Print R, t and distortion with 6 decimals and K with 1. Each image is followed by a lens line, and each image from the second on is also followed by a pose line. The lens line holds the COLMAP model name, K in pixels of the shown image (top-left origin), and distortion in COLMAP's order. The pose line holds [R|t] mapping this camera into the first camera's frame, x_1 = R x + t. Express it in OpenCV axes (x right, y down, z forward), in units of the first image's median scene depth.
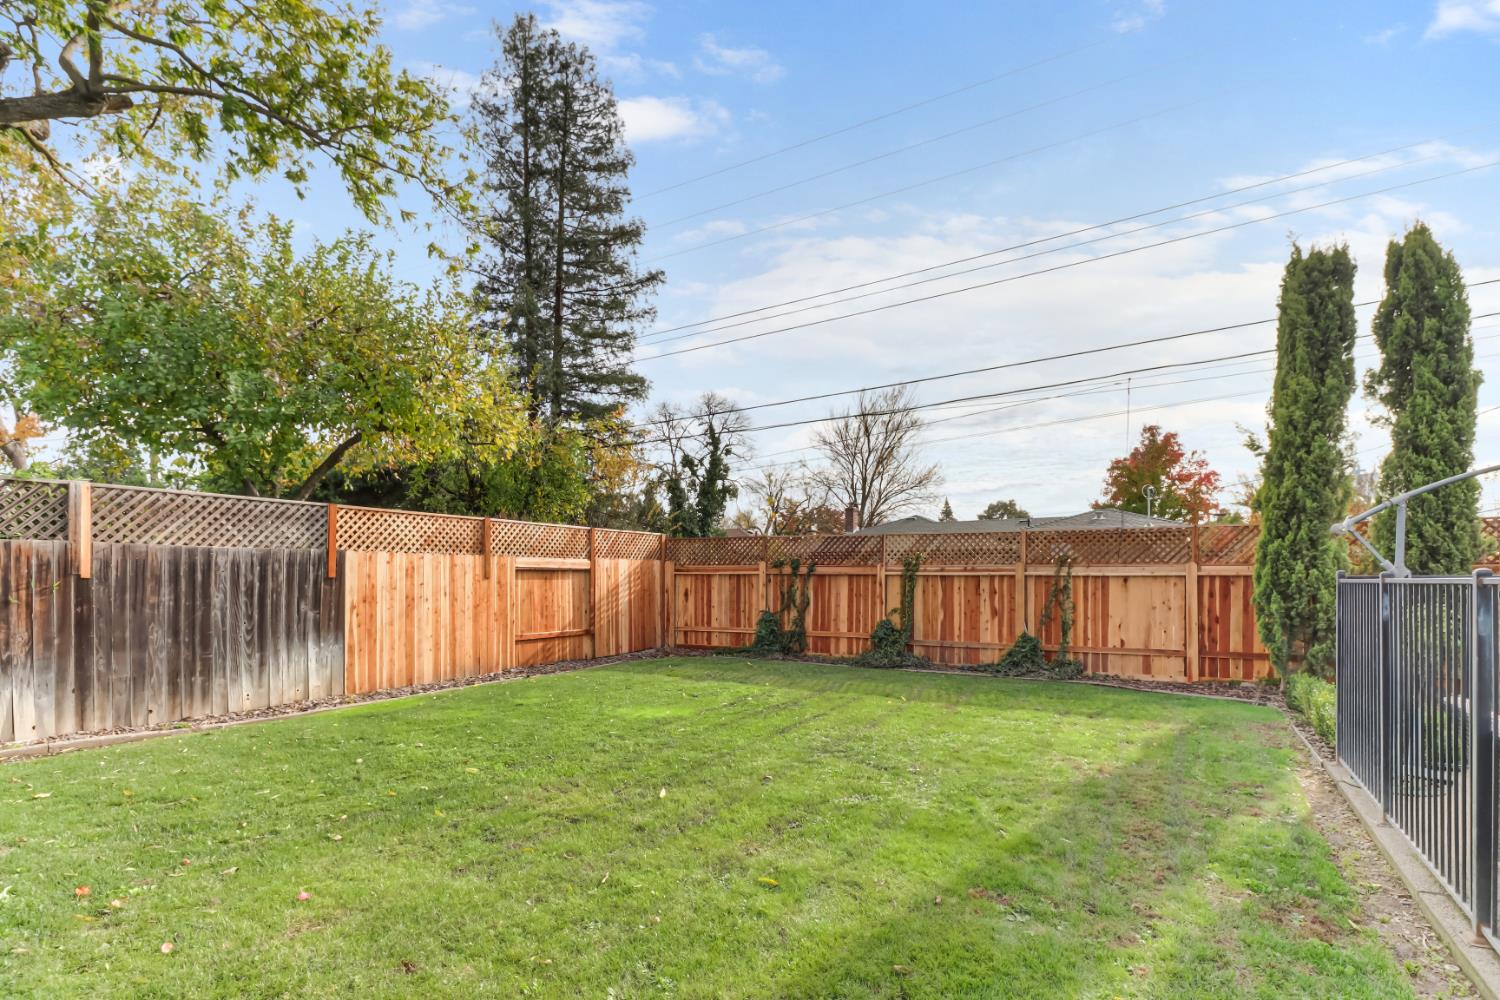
lens RADIAL K [[736.0, 0, 751.0], [0, 736.0, 585.8], [0, 0, 1]] dist [0.015875, -0.001034]
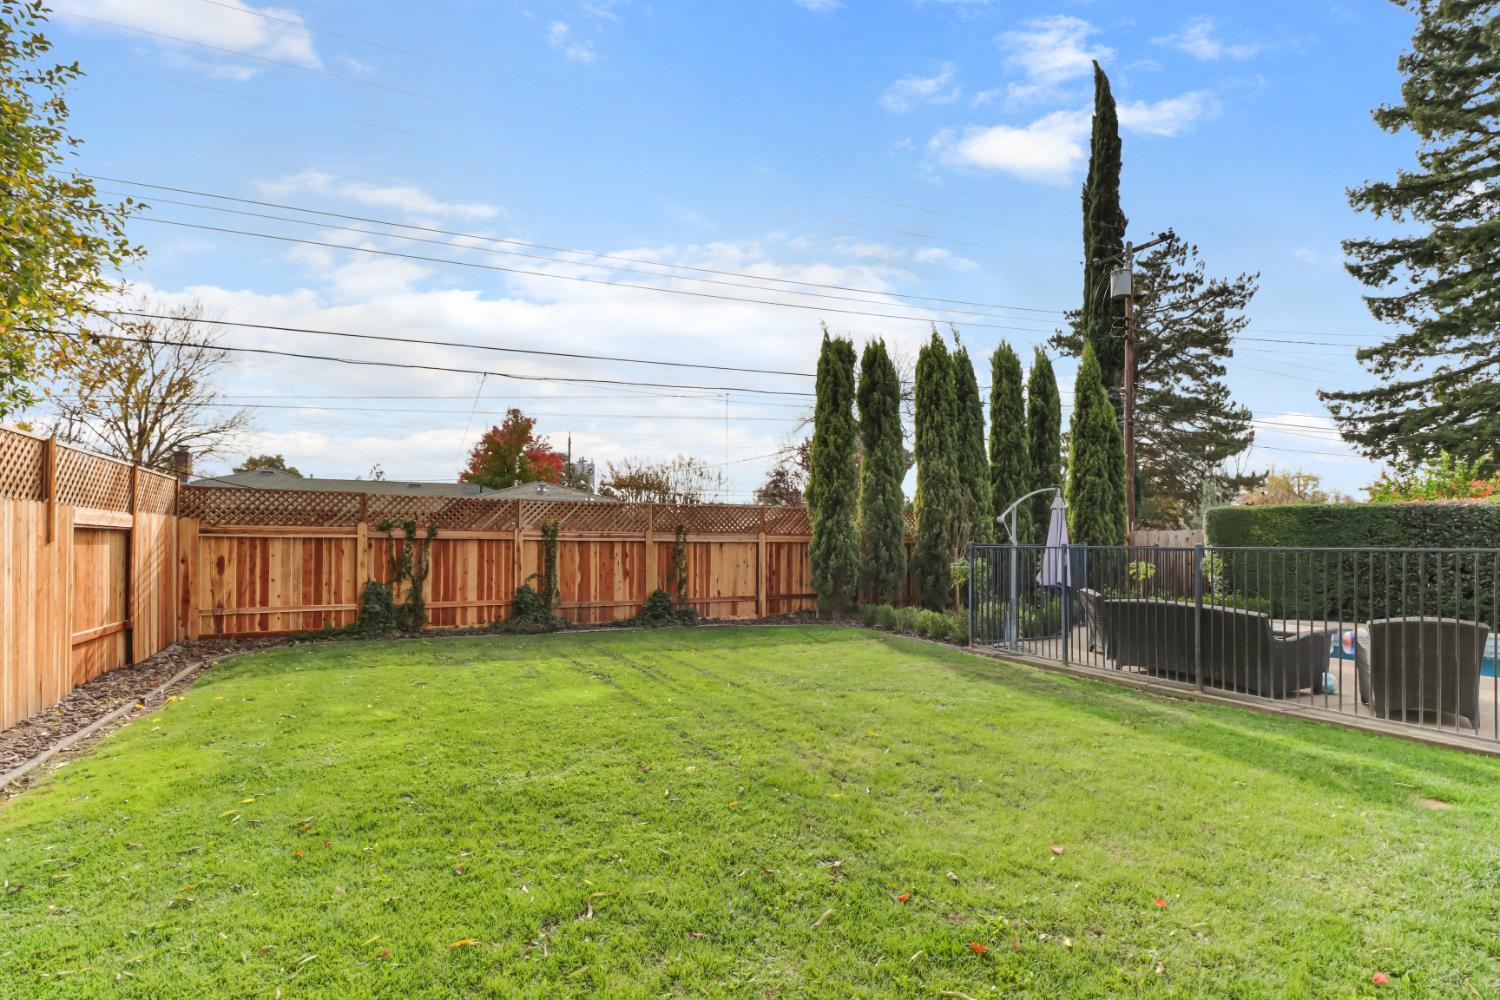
lens RADIAL K [[709.3, 0, 796.4], [0, 709.3, 530.3], [0, 0, 1]] dist [-0.001951, -0.001352]
pose [[0.553021, 0.017631, 0.832981, -0.401334], [0.005592, 0.999675, -0.024872, -0.002006], [-0.833149, 0.018413, 0.552742, 0.160366]]
